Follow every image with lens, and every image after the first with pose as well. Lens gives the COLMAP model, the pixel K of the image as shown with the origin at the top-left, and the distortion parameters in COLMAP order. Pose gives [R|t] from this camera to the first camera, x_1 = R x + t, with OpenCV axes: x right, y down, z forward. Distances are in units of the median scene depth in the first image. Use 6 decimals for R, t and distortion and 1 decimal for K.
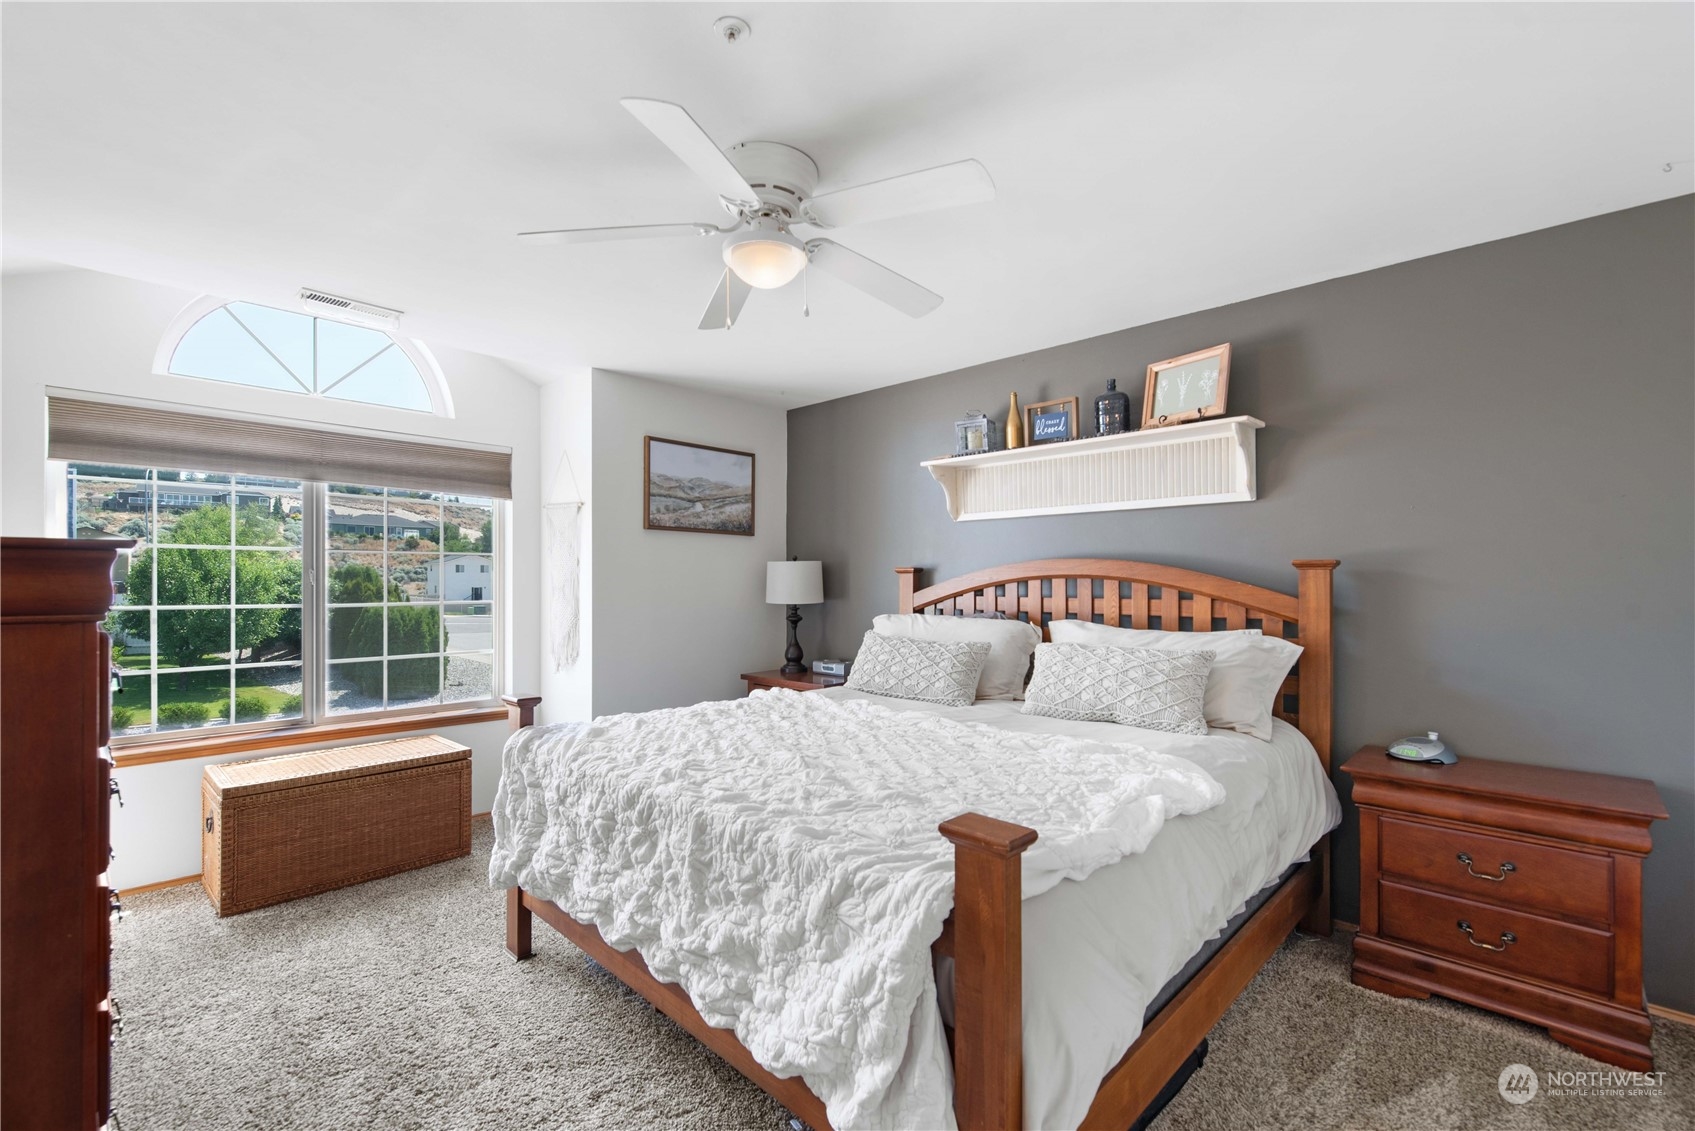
lens RADIAL K [[740.2, 0, 849.7], [0, 740.2, 575.6], [0, 0, 1]] dist [0.000205, -0.000090]
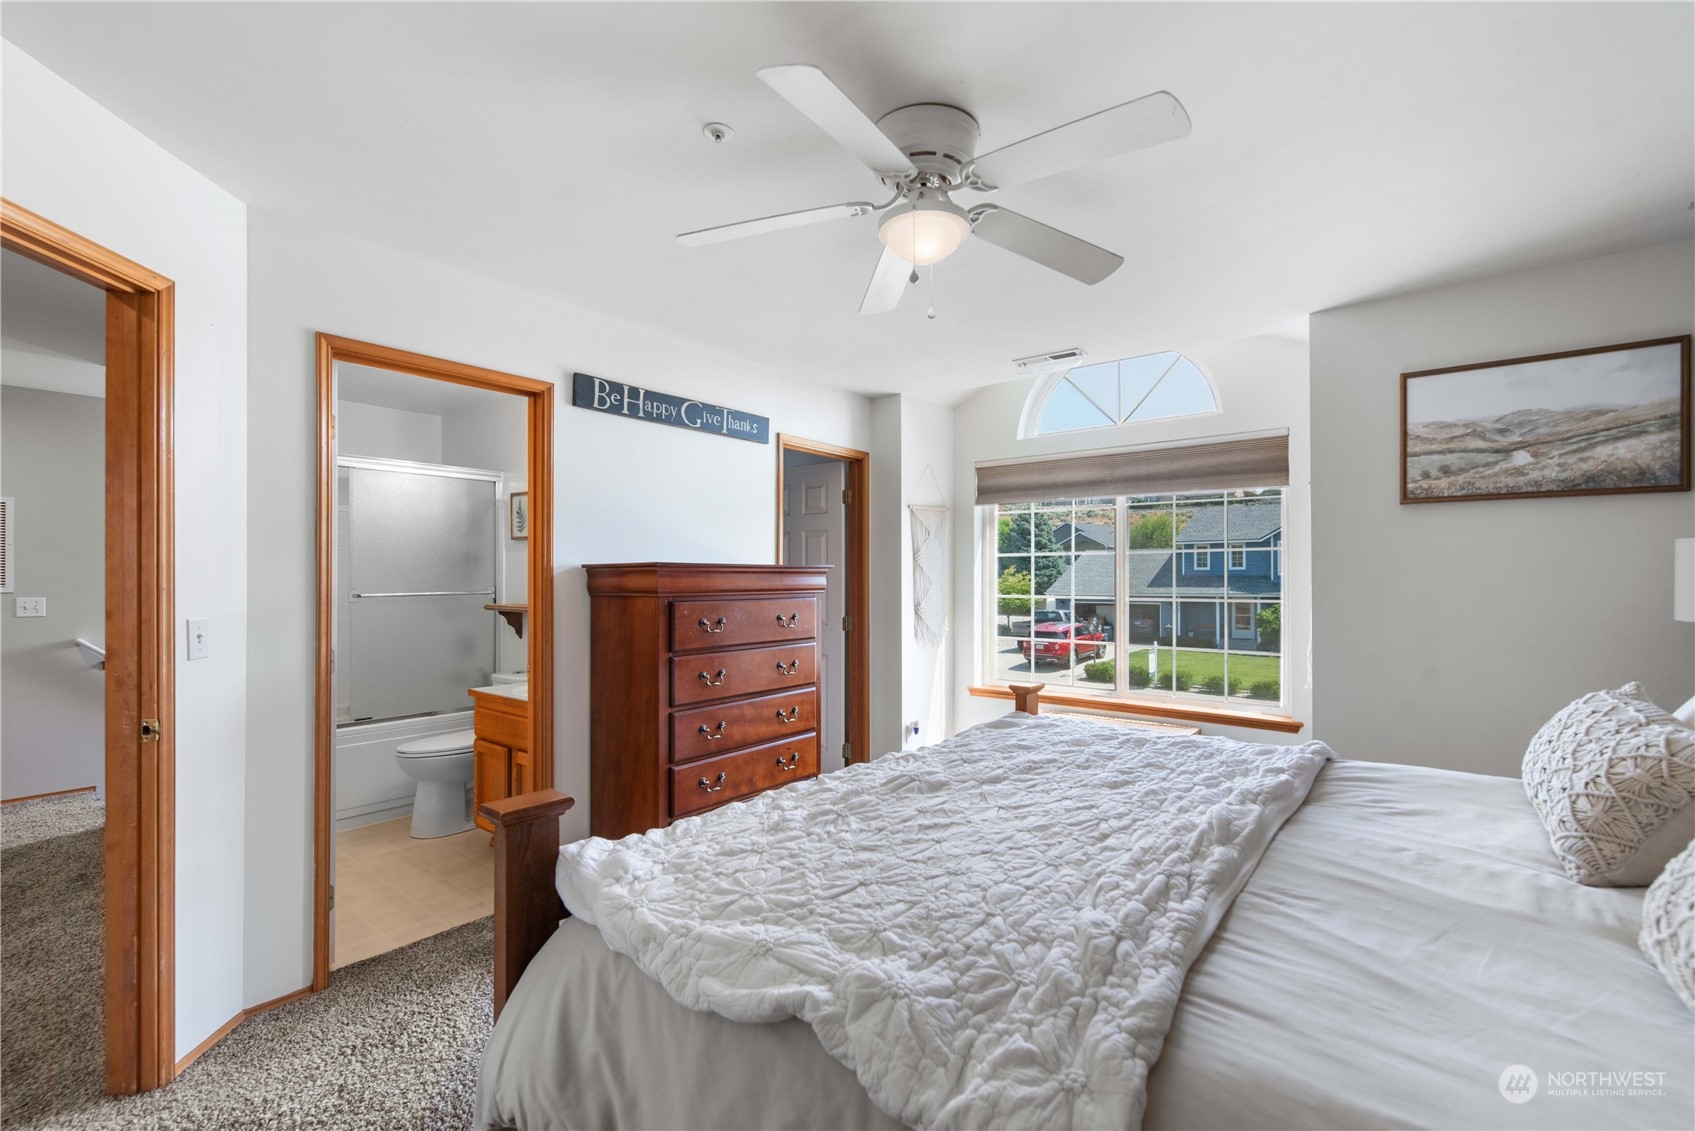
lens RADIAL K [[740.2, 0, 849.7], [0, 740.2, 575.6], [0, 0, 1]] dist [0.000205, -0.000090]
pose [[0.077437, -0.007478, -0.996969, 0.384806], [0.007397, 0.999949, -0.006926, 0.006049], [0.996970, -0.006838, 0.077488, 0.409517]]
